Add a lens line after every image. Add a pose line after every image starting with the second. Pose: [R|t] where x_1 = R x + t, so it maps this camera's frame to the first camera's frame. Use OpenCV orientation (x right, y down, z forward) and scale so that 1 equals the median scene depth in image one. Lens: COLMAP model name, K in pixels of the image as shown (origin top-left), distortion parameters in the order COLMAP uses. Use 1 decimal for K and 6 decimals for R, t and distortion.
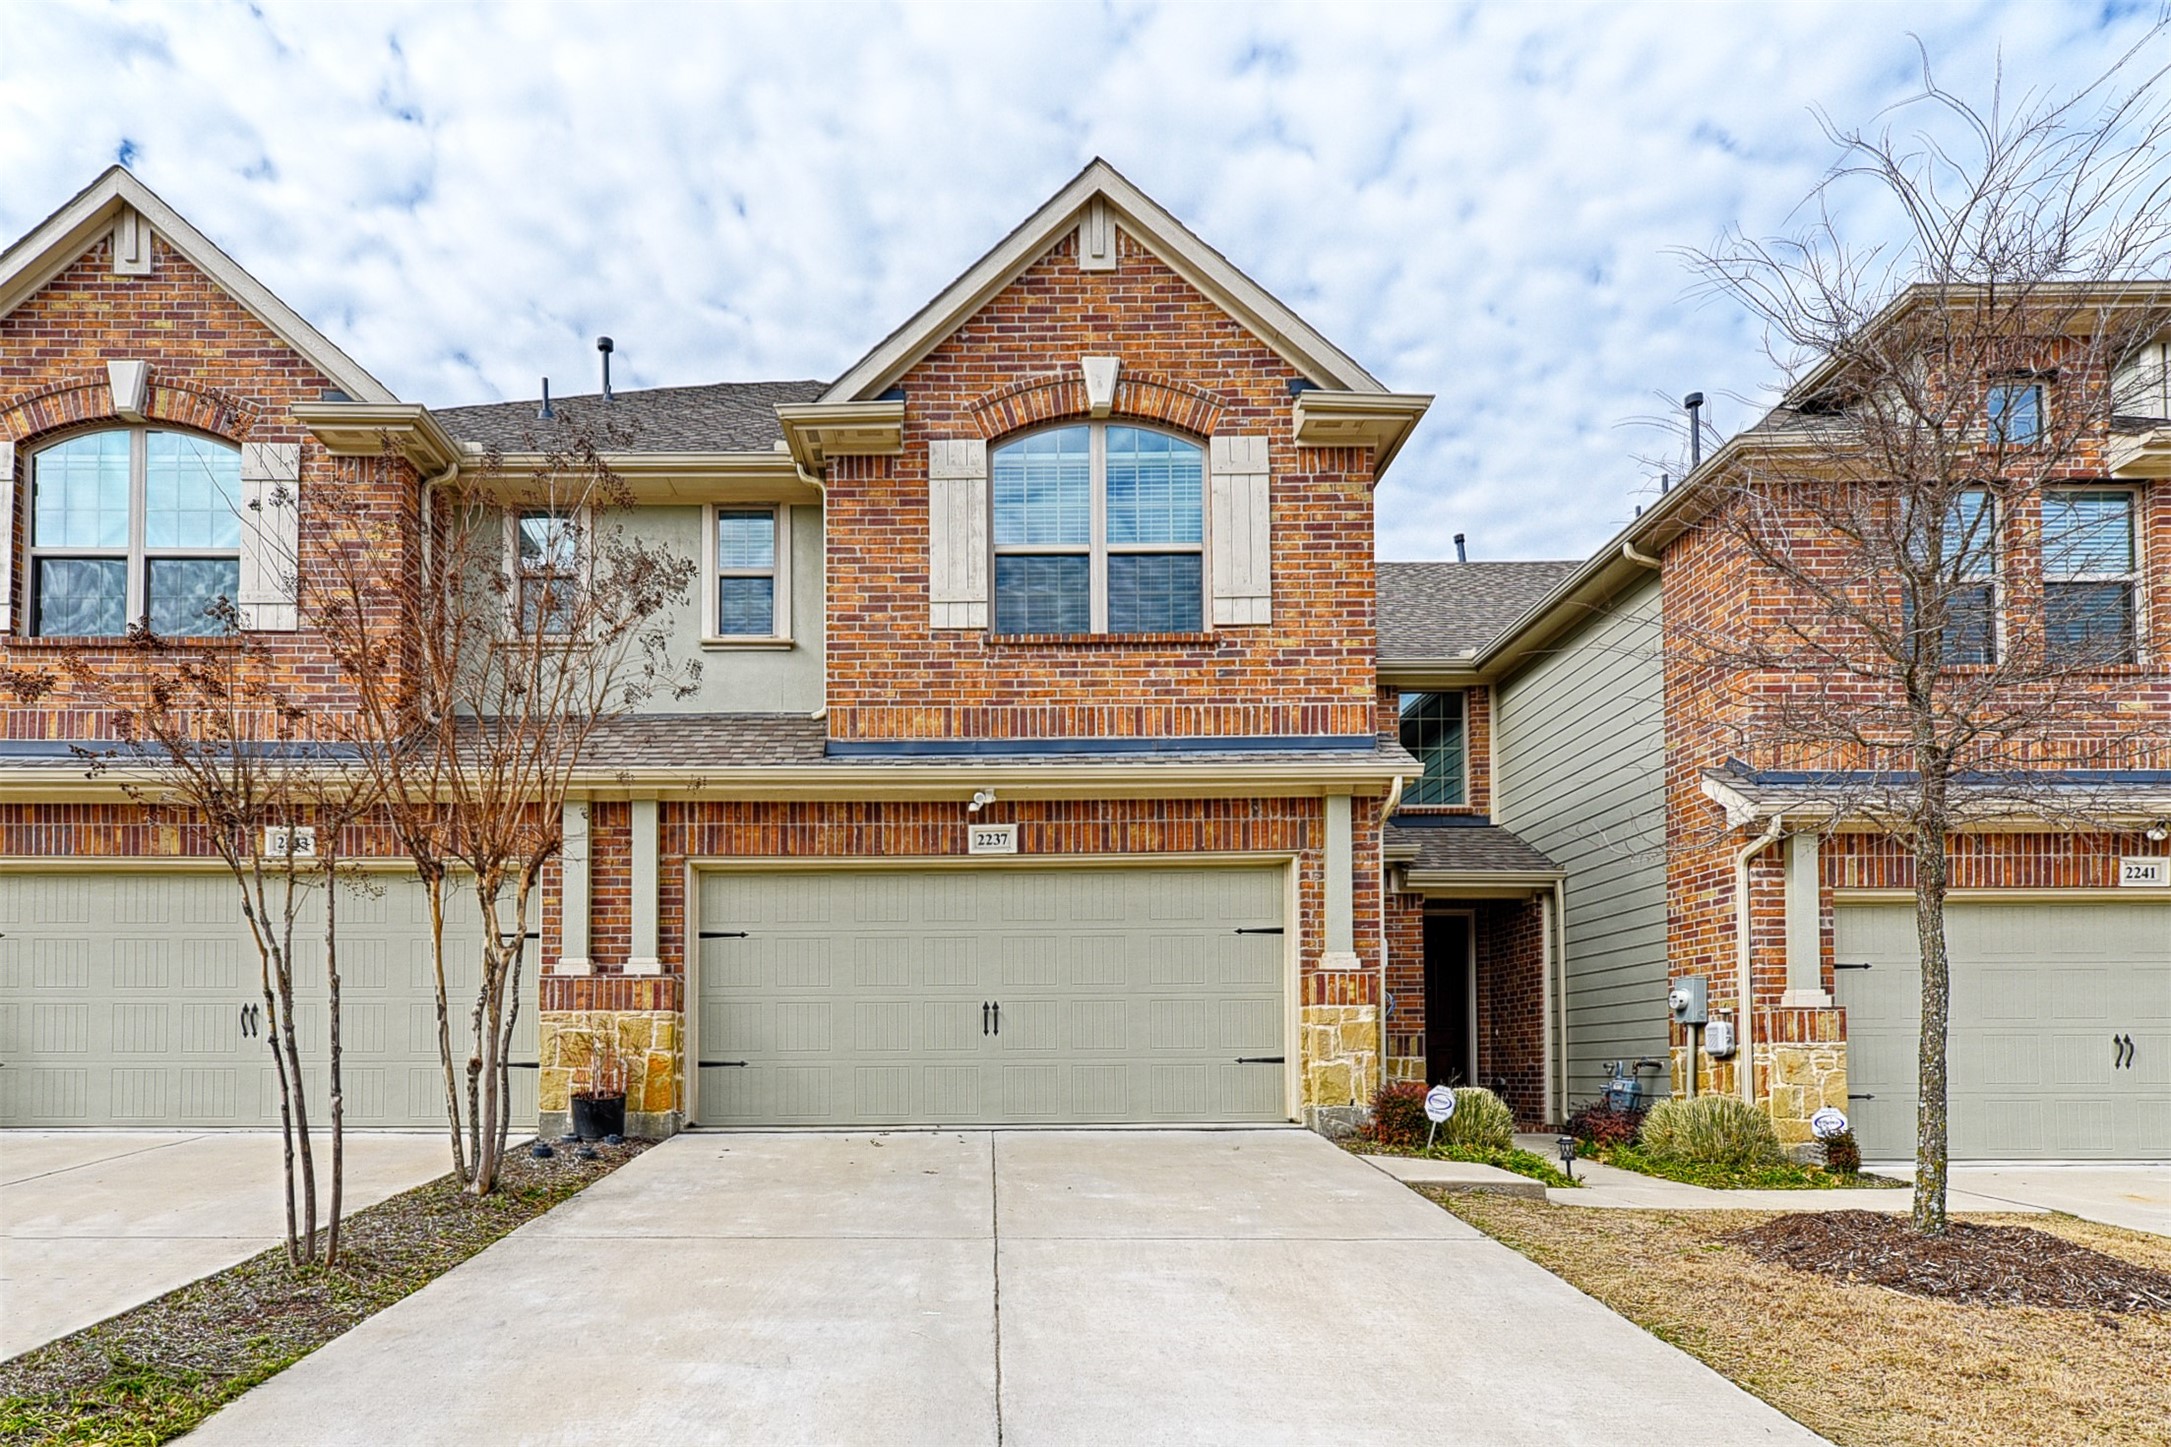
lens RADIAL K [[796.2, 0, 1087.5], [0, 796.2, 697.3], [0, 0, 1]] dist [0.000838, -0.000056]
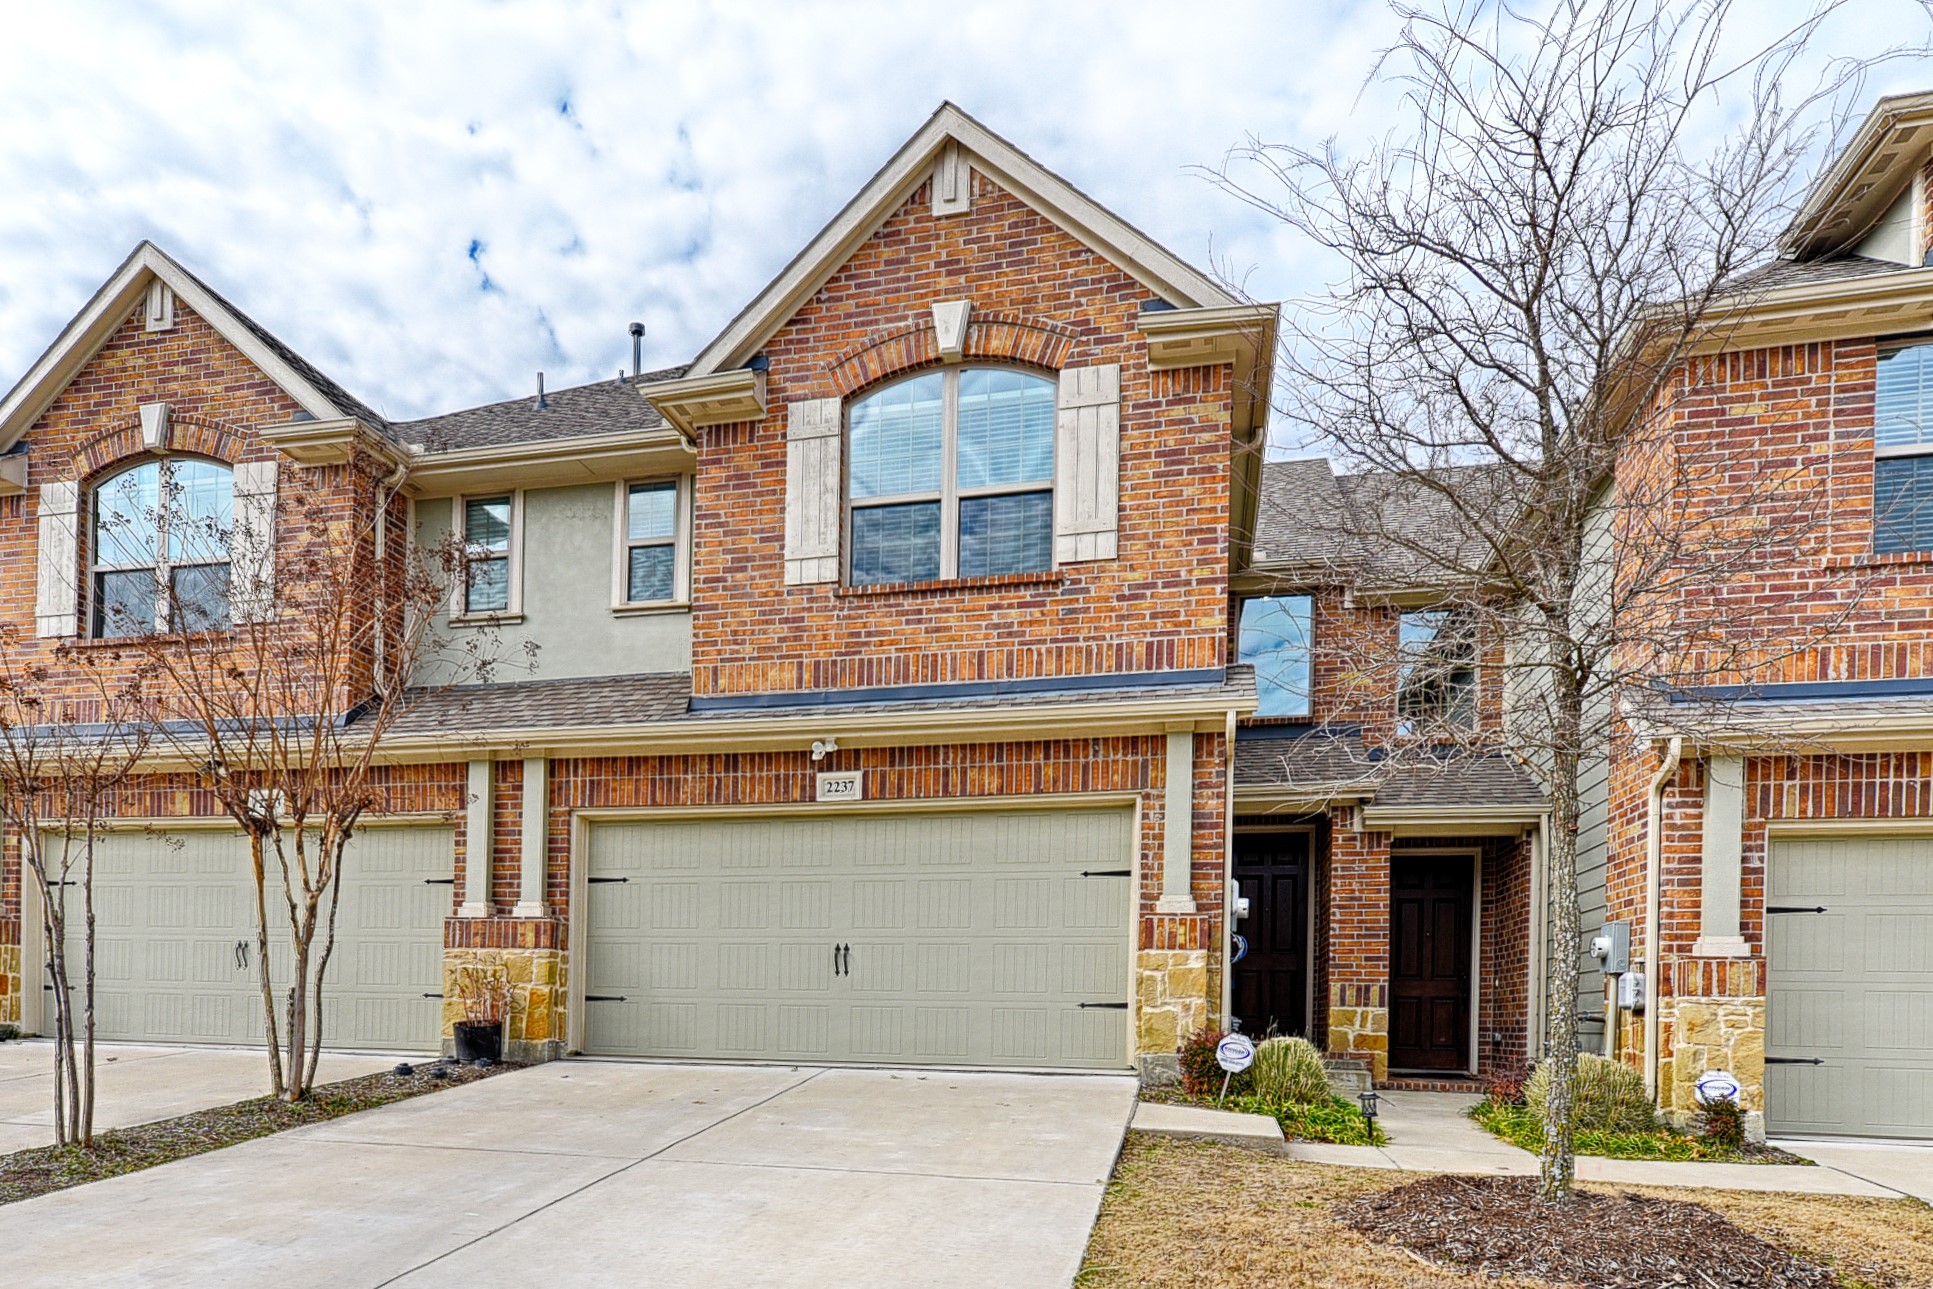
lens RADIAL K [[806.0, 0, 966.5], [0, 806.0, 644.5], [0, 0, 1]] dist [-0.000278, -0.000384]
pose [[0.985308, -0.052181, -0.162620, 0.208558], [0.053340, 0.998573, 0.002767, 0.000746], [0.162243, -0.011400, 0.986685, -0.000606]]
